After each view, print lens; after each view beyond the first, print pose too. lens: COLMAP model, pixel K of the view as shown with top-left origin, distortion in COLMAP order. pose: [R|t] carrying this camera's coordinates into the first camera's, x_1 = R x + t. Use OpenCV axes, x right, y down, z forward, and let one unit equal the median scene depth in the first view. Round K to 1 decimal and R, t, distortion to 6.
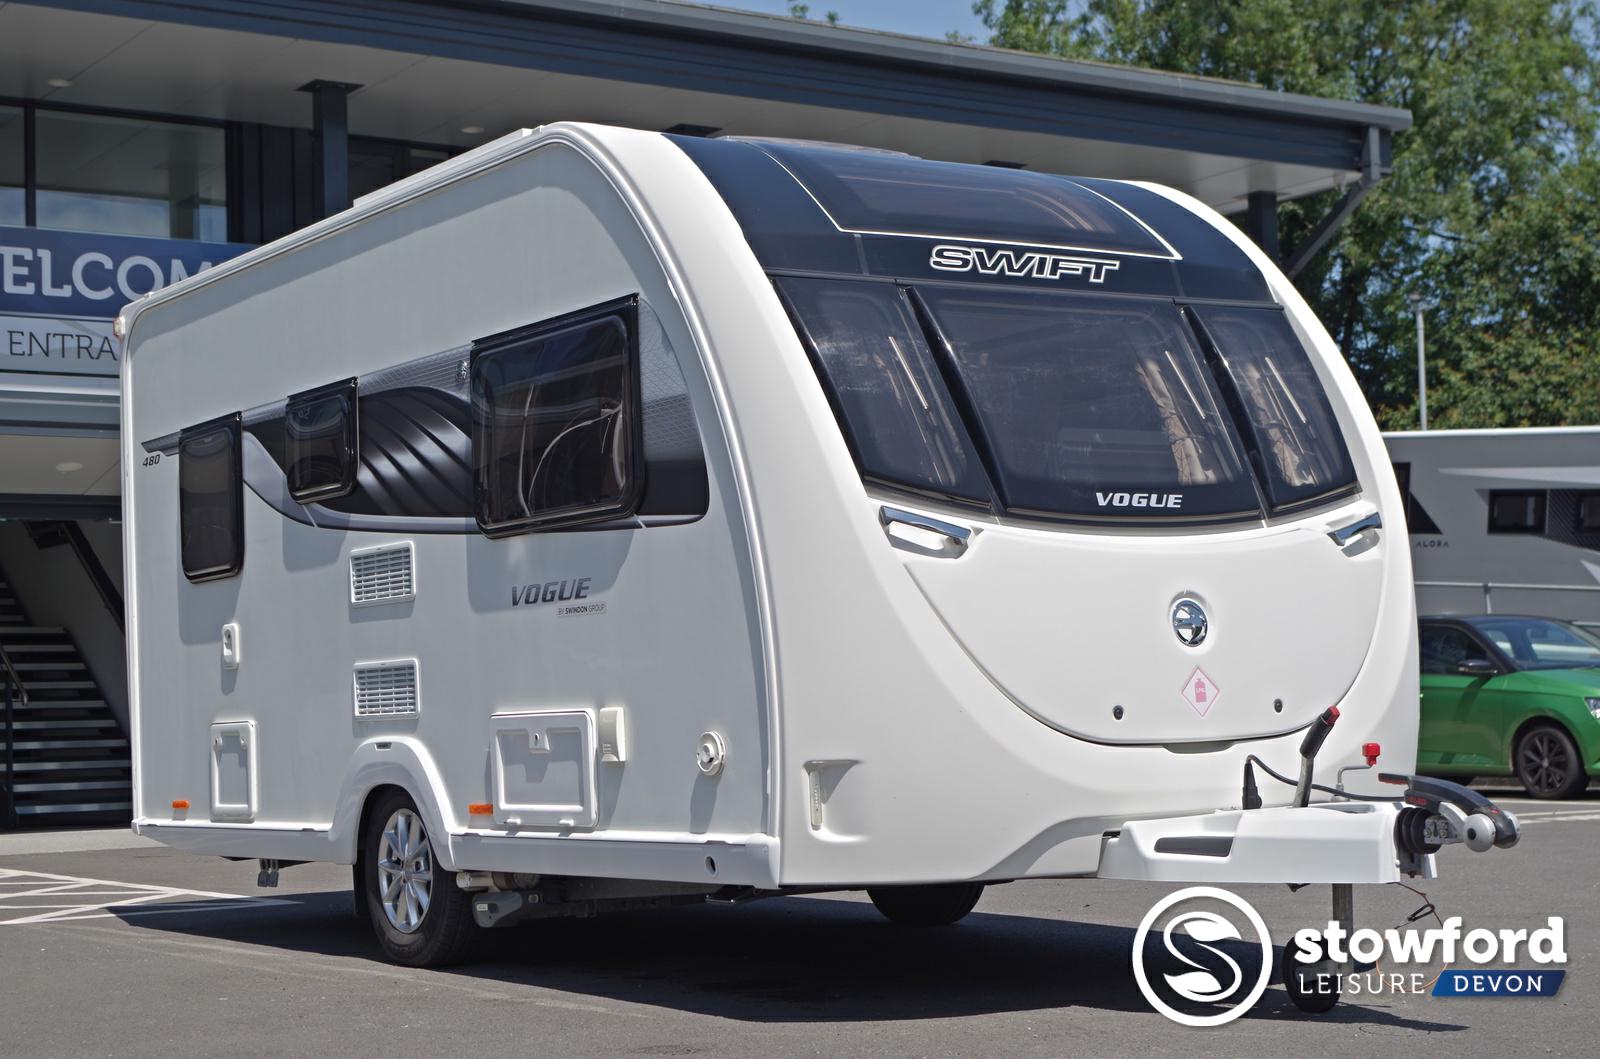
lens RADIAL K [[2661.6, 0, 800.7], [0, 2661.6, 603.4], [0, 0, 1]] dist [-0.023616, -0.033888]
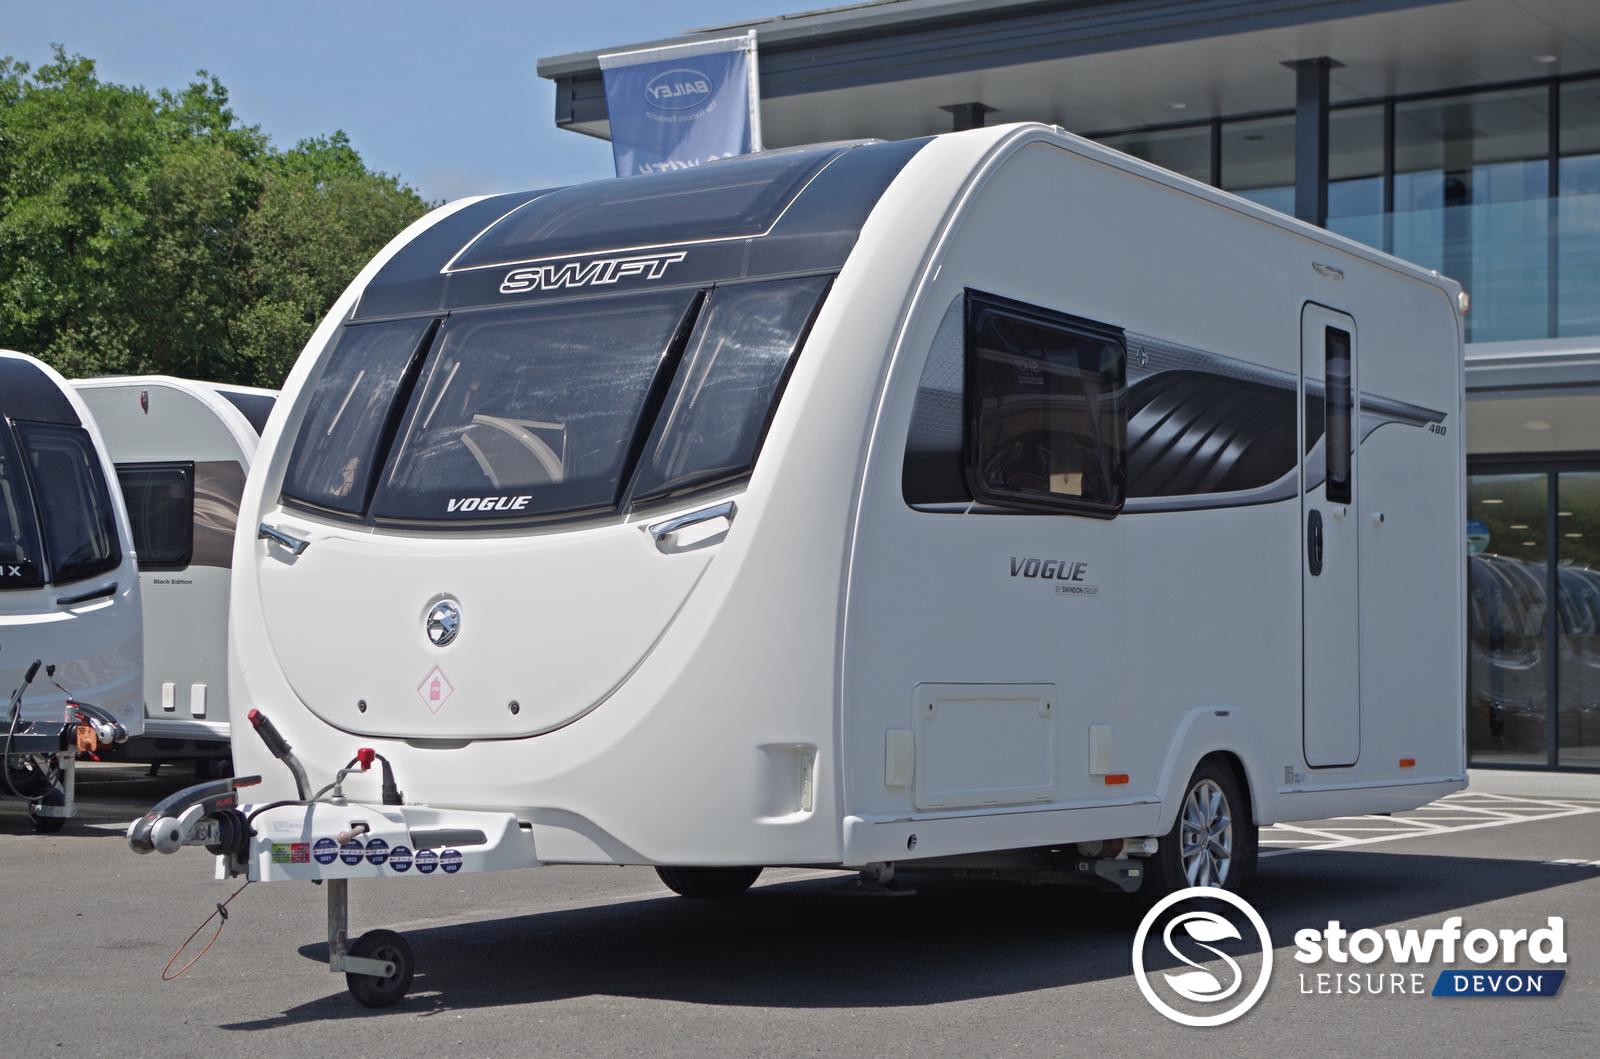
lens RADIAL K [[2628.0, 0, 800.0], [0, 2628.0, 529.5], [0, 0, 1]] dist [-0.063115, -0.064443]
pose [[0.374468, -0.016924, -0.927085, 0.988646], [0.018298, 0.999774, -0.010860, -0.013611], [0.927059, -0.012897, 0.374693, 0.641117]]
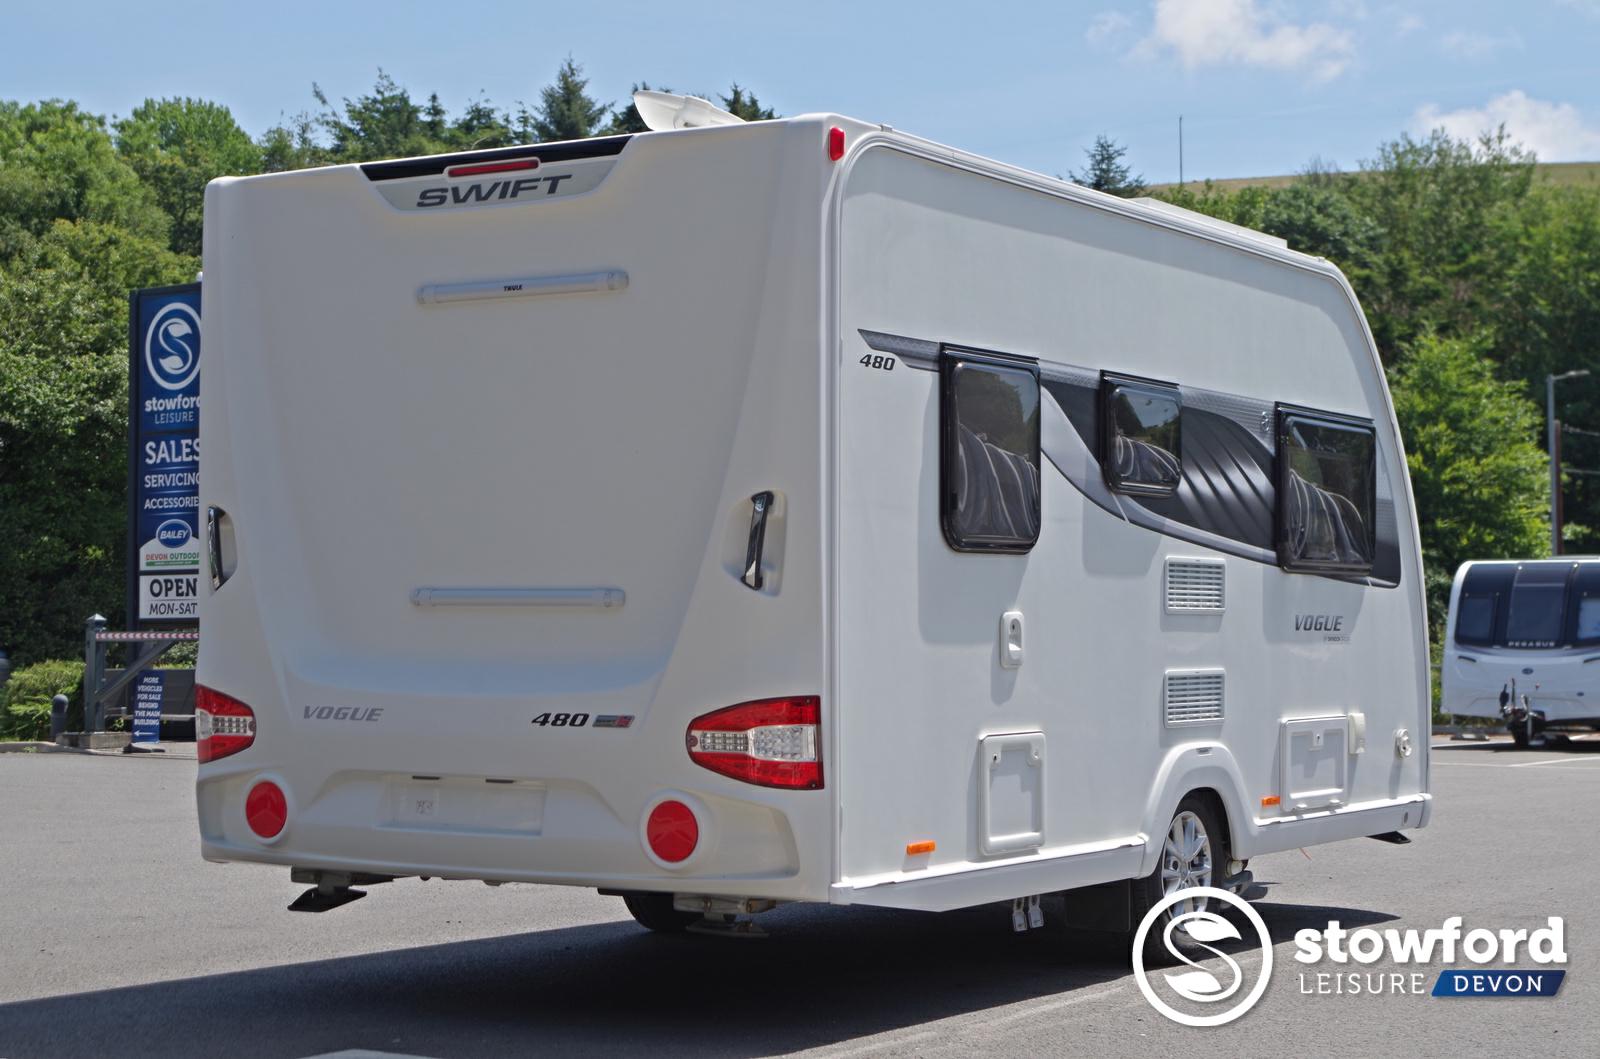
lens RADIAL K [[2759.8, 0, 800.0], [0, 2759.8, 529.5], [0, 0, 1]] dist [0.023865, 0.037589]
pose [[-0.399079, 0.066180, 0.914525, -1.226222], [-0.028891, 0.995989, -0.084683, 0.071507], [-0.916461, -0.060217, -0.395566, 1.780502]]
